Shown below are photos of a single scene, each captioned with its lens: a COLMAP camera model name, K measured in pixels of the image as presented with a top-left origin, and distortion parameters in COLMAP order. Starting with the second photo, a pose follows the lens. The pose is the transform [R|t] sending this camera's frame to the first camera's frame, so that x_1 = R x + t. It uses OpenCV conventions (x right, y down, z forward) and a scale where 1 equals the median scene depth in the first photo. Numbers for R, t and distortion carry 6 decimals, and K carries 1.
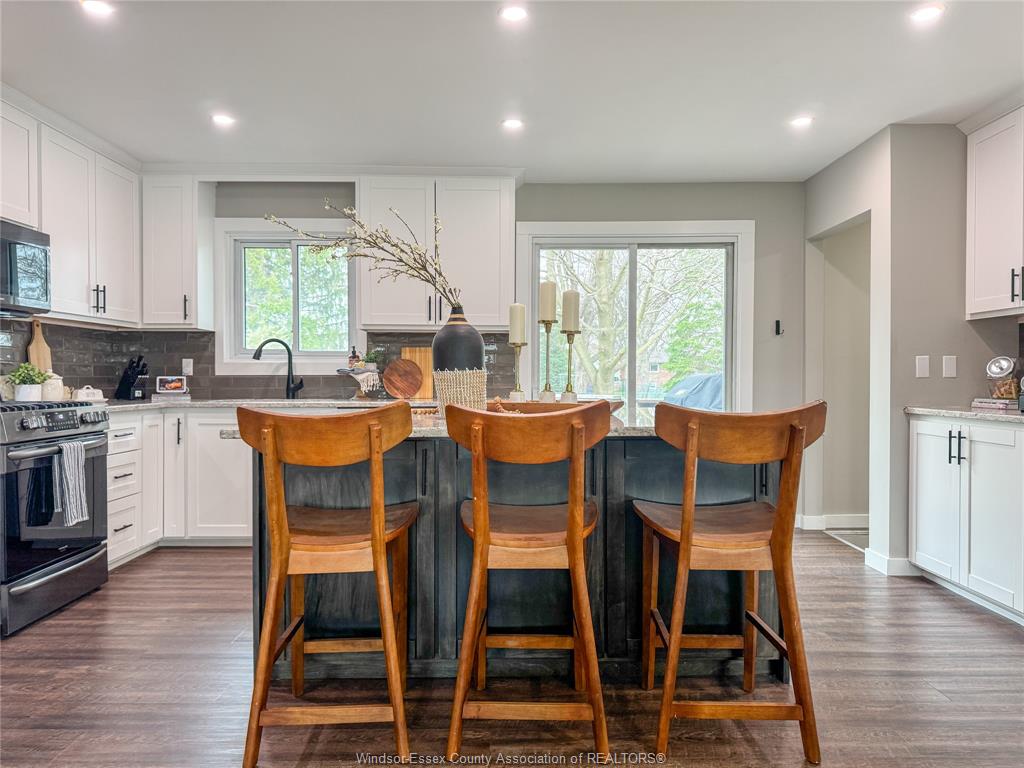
lens RADIAL K [[725.1, 0, 519.7], [0, 725.1, 387.9], [0, 0, 1]] dist [0.077642, -0.090584]
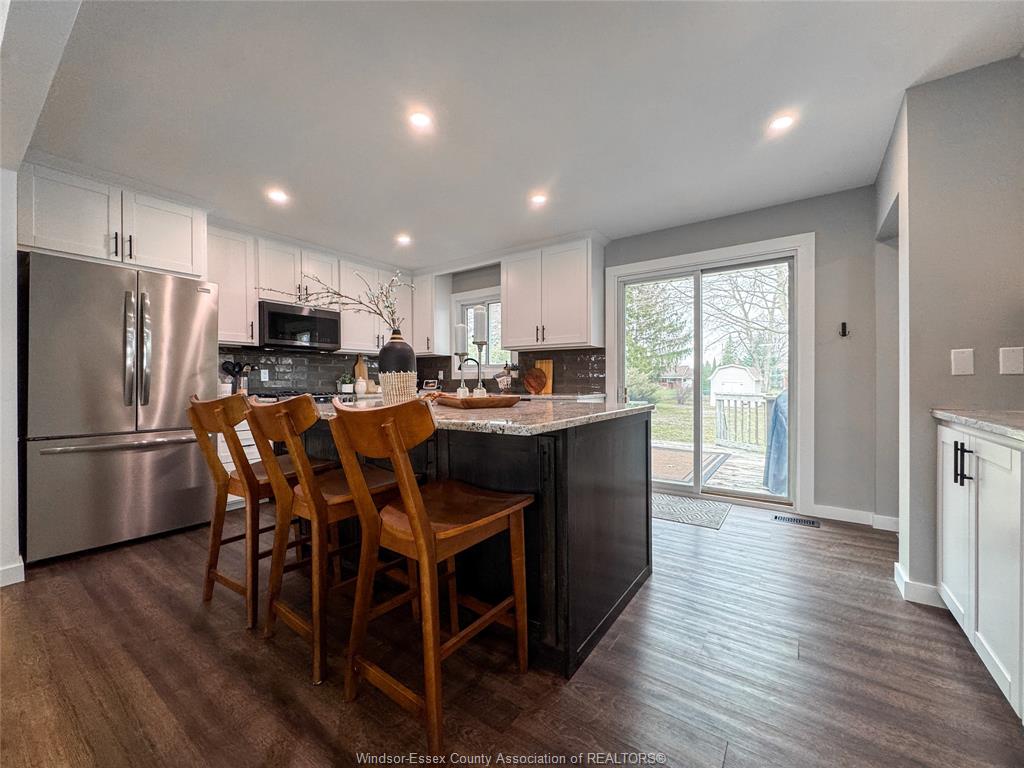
lens RADIAL K [[416.2, 0, 512.0], [0, 416.2, 384.0], [0, 0, 1]] dist [-0.002317, -0.000414]
pose [[0.806728, -0.001558, -0.590921, 0.414215], [-0.003667, 0.999964, -0.007644, 0.001942], [0.590912, 0.008333, 0.806693, 0.316511]]
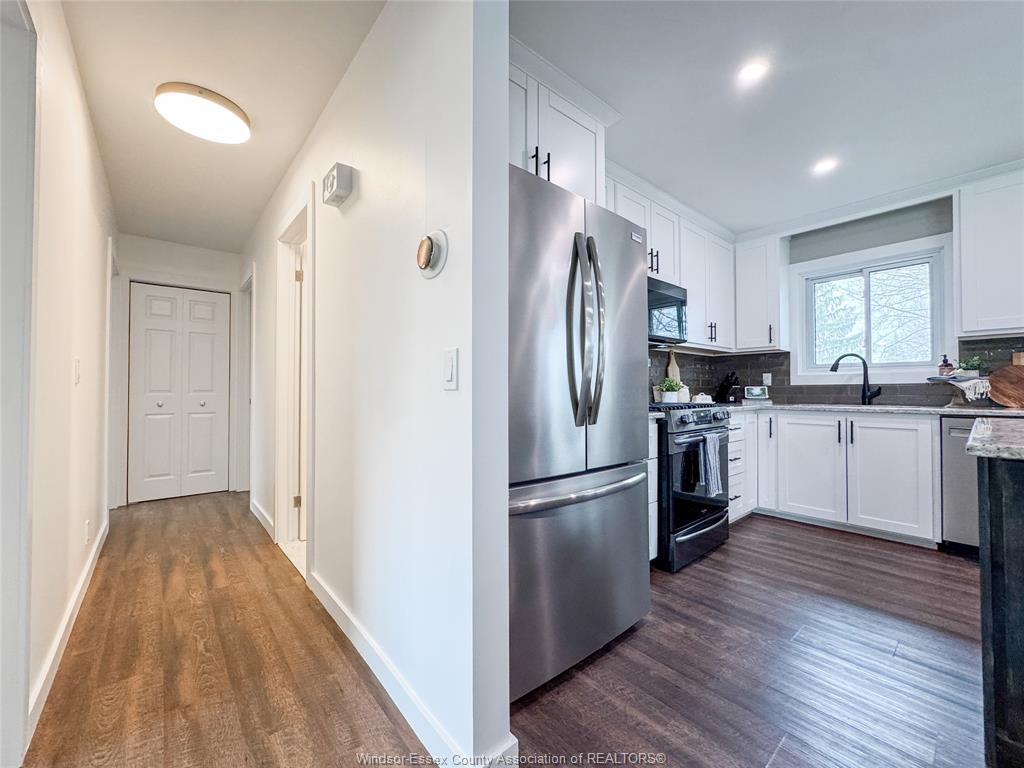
lens RADIAL K [[416.2, 0, 512.0], [0, 416.2, 384.0], [0, 0, 1]] dist [-0.002317, -0.000414]
pose [[0.645429, -0.015738, -0.763658, -0.219159], [-0.007138, 0.999620, -0.026633, 0.004606], [0.763787, 0.022641, 0.645071, 0.192922]]
